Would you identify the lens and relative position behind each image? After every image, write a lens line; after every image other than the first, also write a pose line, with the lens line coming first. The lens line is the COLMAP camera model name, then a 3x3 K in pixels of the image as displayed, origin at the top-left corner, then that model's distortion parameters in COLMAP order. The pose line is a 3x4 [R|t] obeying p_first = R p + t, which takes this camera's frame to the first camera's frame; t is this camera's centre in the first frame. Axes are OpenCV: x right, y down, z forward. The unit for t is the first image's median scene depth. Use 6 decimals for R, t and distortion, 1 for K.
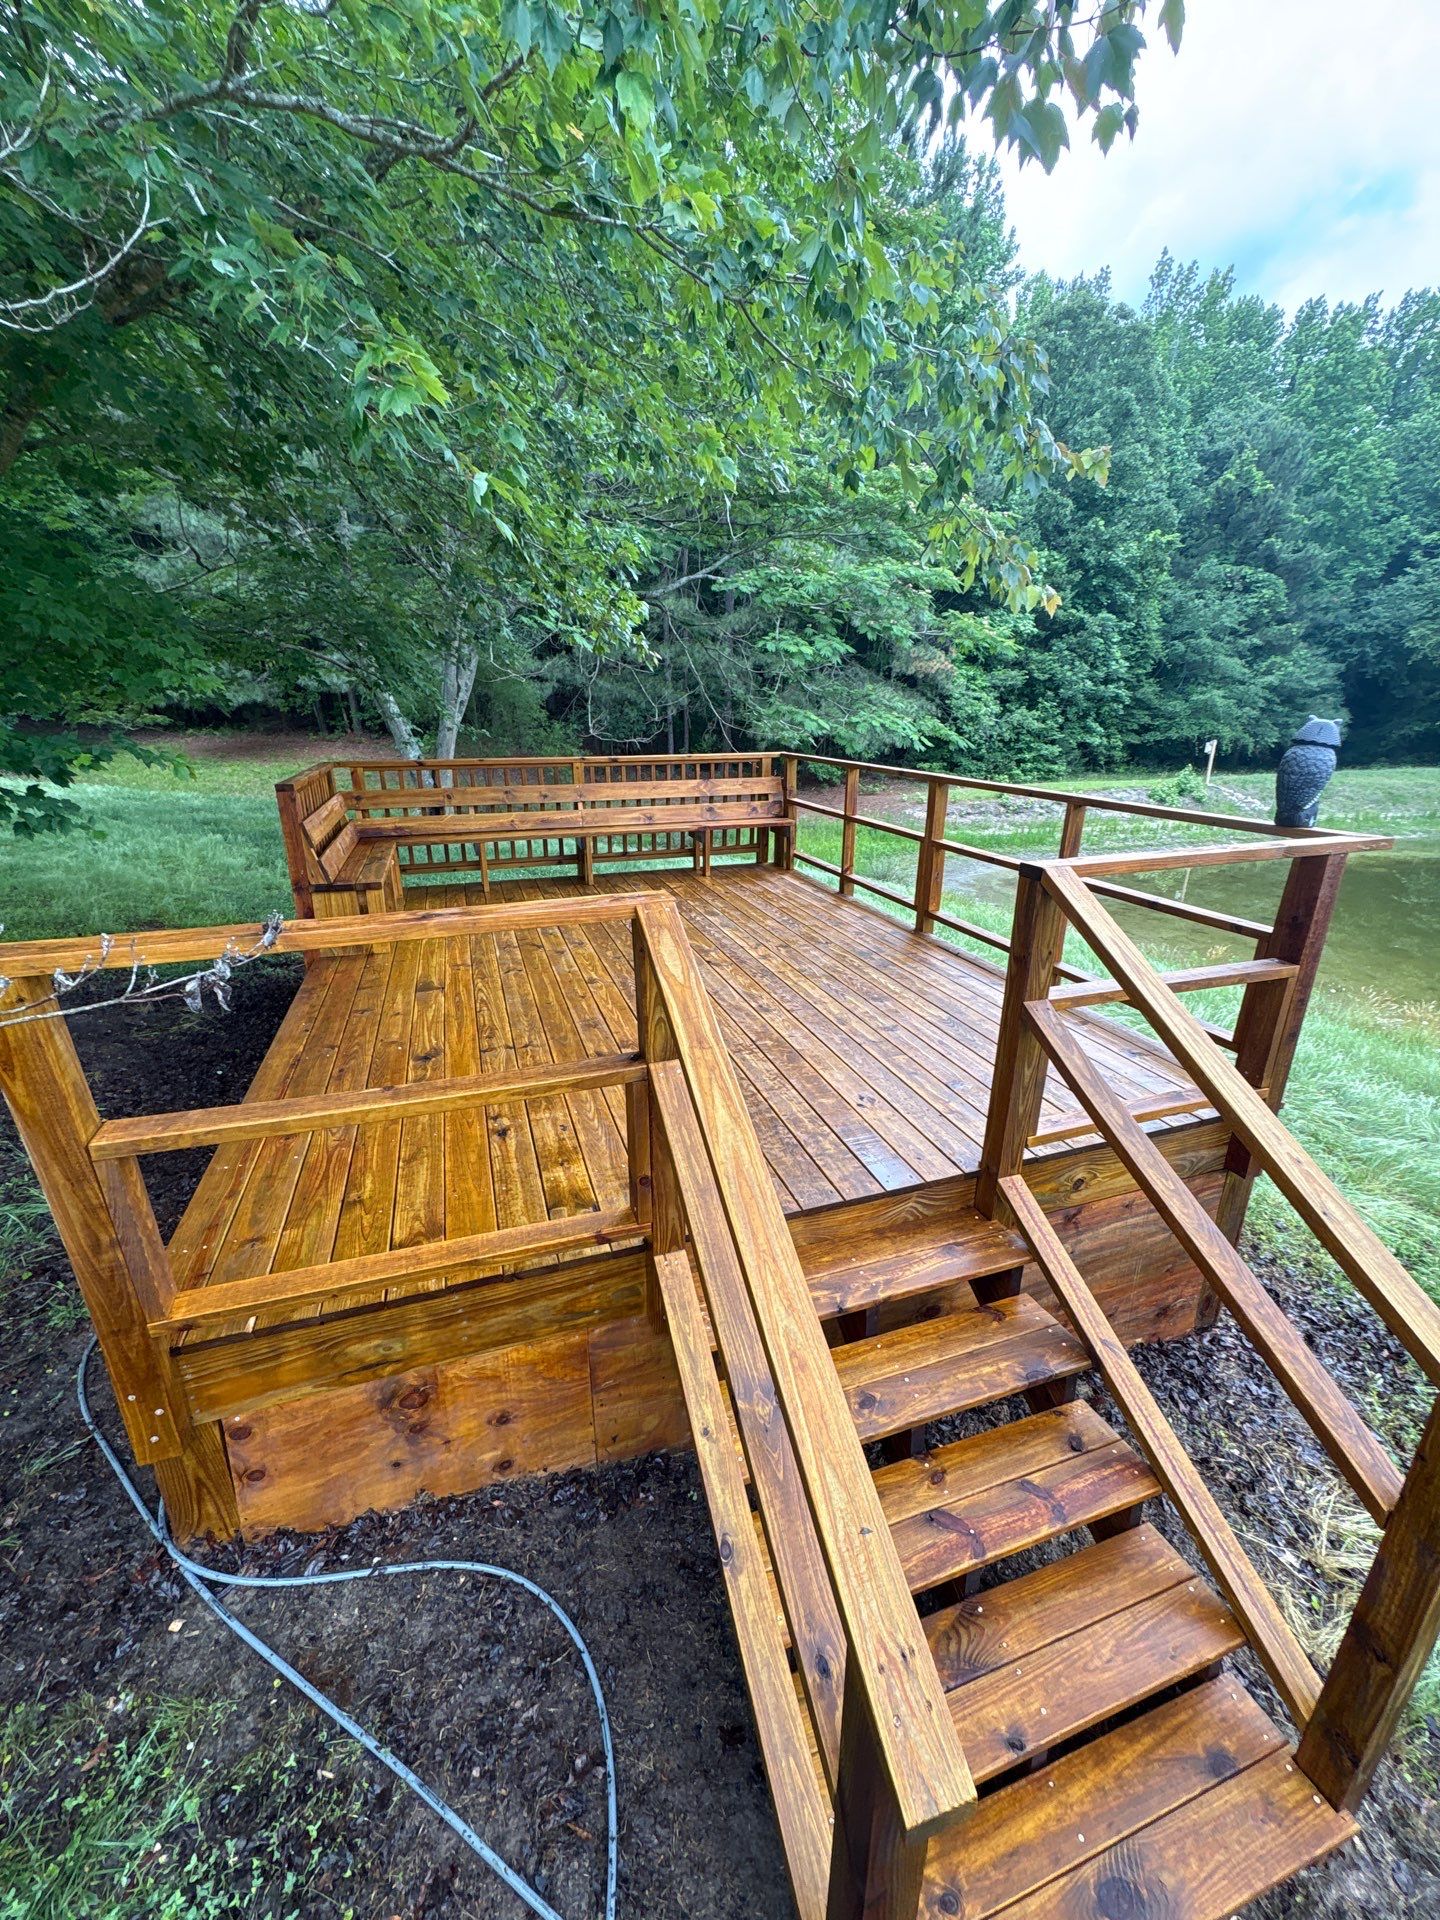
lens RADIAL K [[767.1, 0, 724.6], [0, 767.1, 960.0], [0, 0, 1]] dist [0.003316, -0.000615]
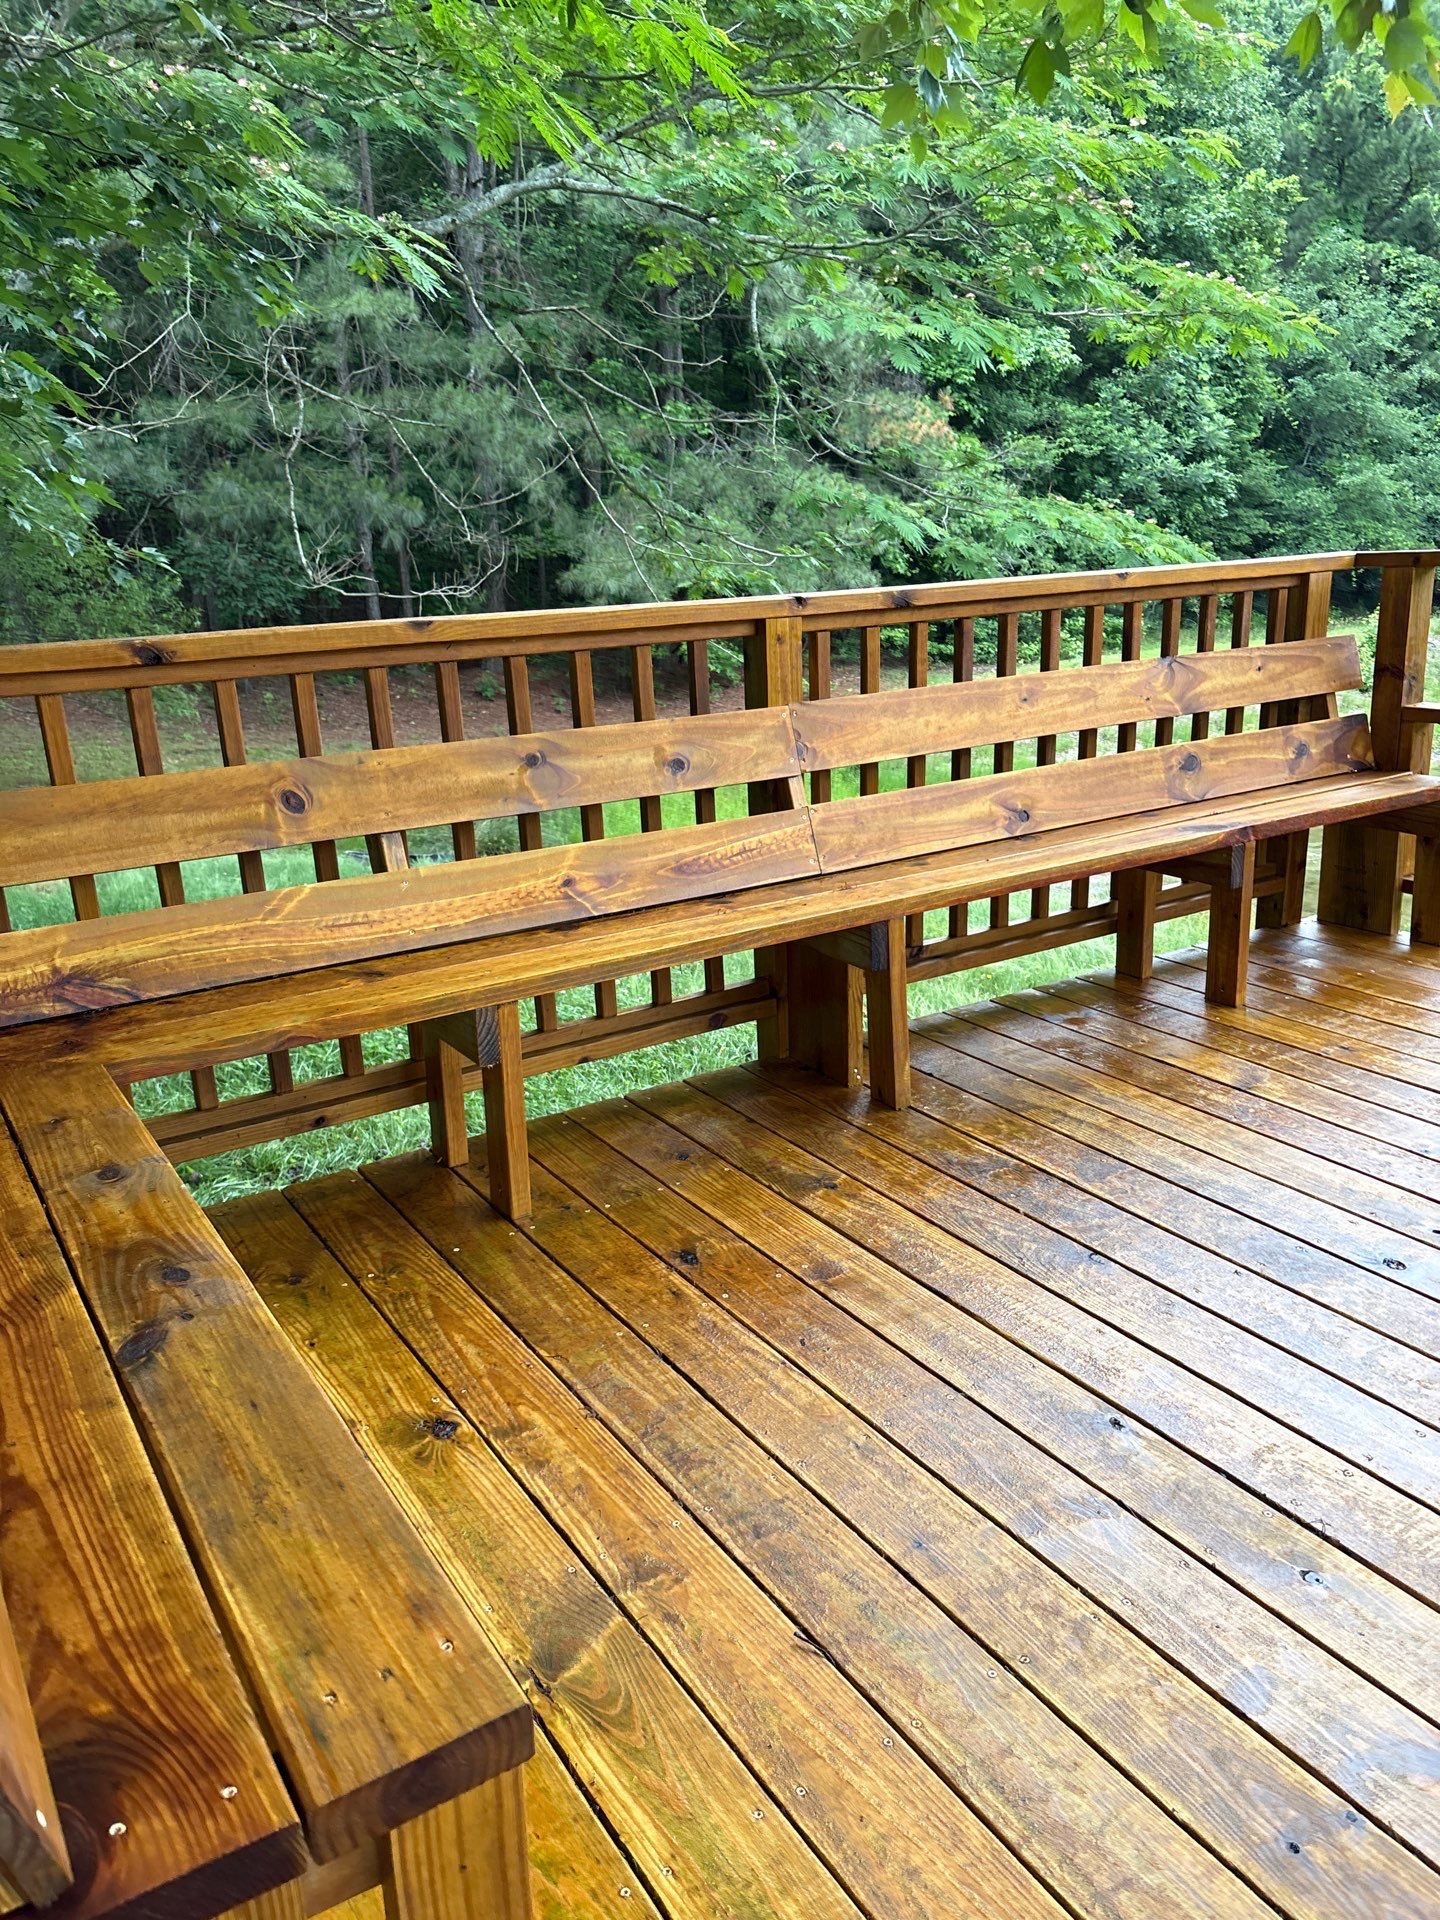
lens RADIAL K [[1486.9, 0, 769.8], [0, 1486.9, 967.1], [0, 0, 1]] dist [0.046495, -0.058941]
pose [[0.968252, -0.109514, 0.224711, -0.580696], [0.118986, 0.992472, -0.029007, -0.244285], [-0.219843, 0.054824, 0.973994, 0.992588]]
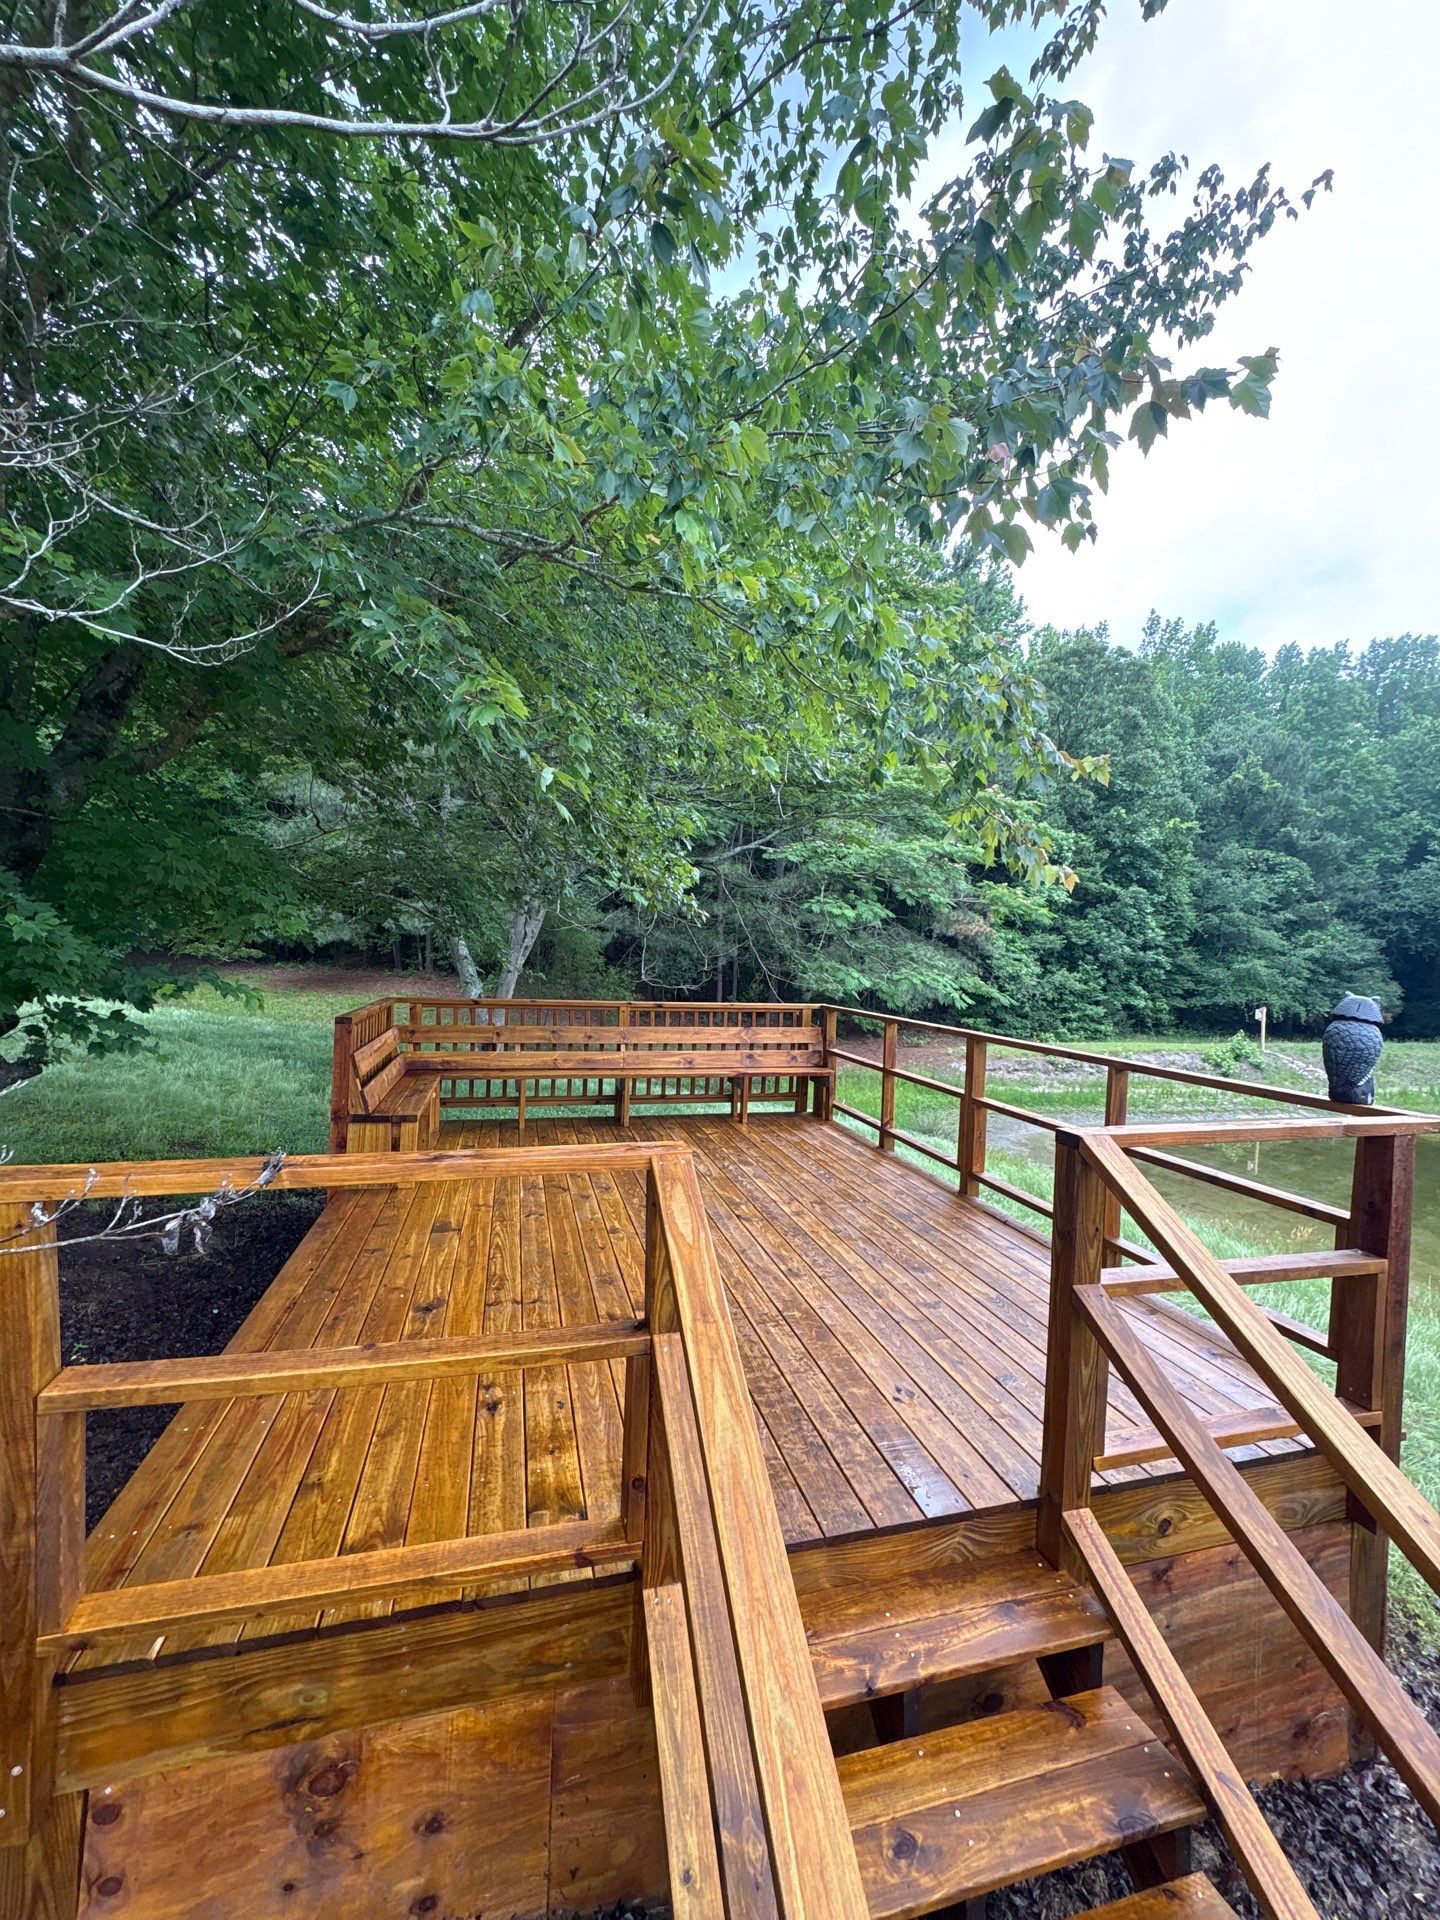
lens RADIAL K [[767.1, 0, 724.6], [0, 767.1, 960.0], [0, 0, 1]] dist [0.003316, -0.000615]
pose [[0.997422, 0.033379, -0.063528, 0.015203], [-0.051462, 0.949668, -0.309003, -0.005322], [0.050017, 0.311475, 0.948937, 0.000324]]
